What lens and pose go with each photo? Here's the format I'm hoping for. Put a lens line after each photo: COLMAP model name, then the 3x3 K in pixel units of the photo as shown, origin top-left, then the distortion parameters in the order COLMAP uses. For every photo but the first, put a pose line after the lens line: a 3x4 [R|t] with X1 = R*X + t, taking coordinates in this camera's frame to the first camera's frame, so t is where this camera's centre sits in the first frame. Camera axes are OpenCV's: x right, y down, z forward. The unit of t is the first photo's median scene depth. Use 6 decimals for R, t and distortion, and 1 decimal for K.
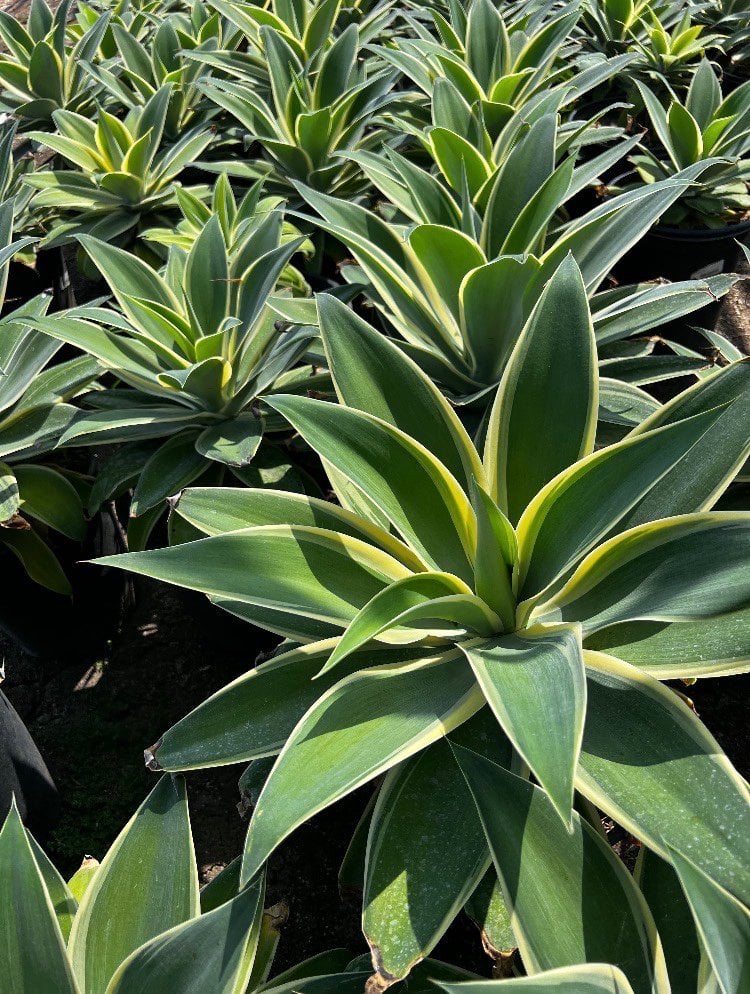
lens RADIAL K [[730.5, 0, 375.0], [0, 730.5, 497.0], [0, 0, 1]] dist [0.017649, -0.039069]
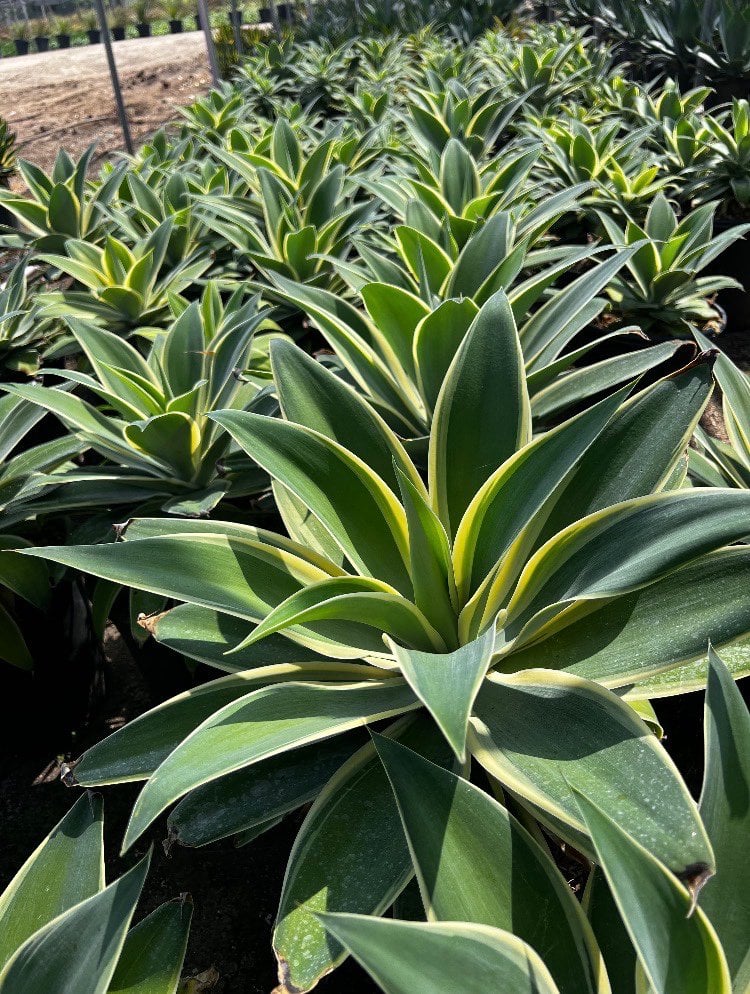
lens RADIAL K [[730.5, 0, 375.0], [0, 730.5, 497.0], [0, 0, 1]] dist [0.017649, -0.039069]
pose [[0.999981, 0.001052, -0.006036, 0.061769], [-0.002162, 0.982382, -0.186874, 0.115477], [0.005732, 0.186883, 0.982365, 0.002822]]
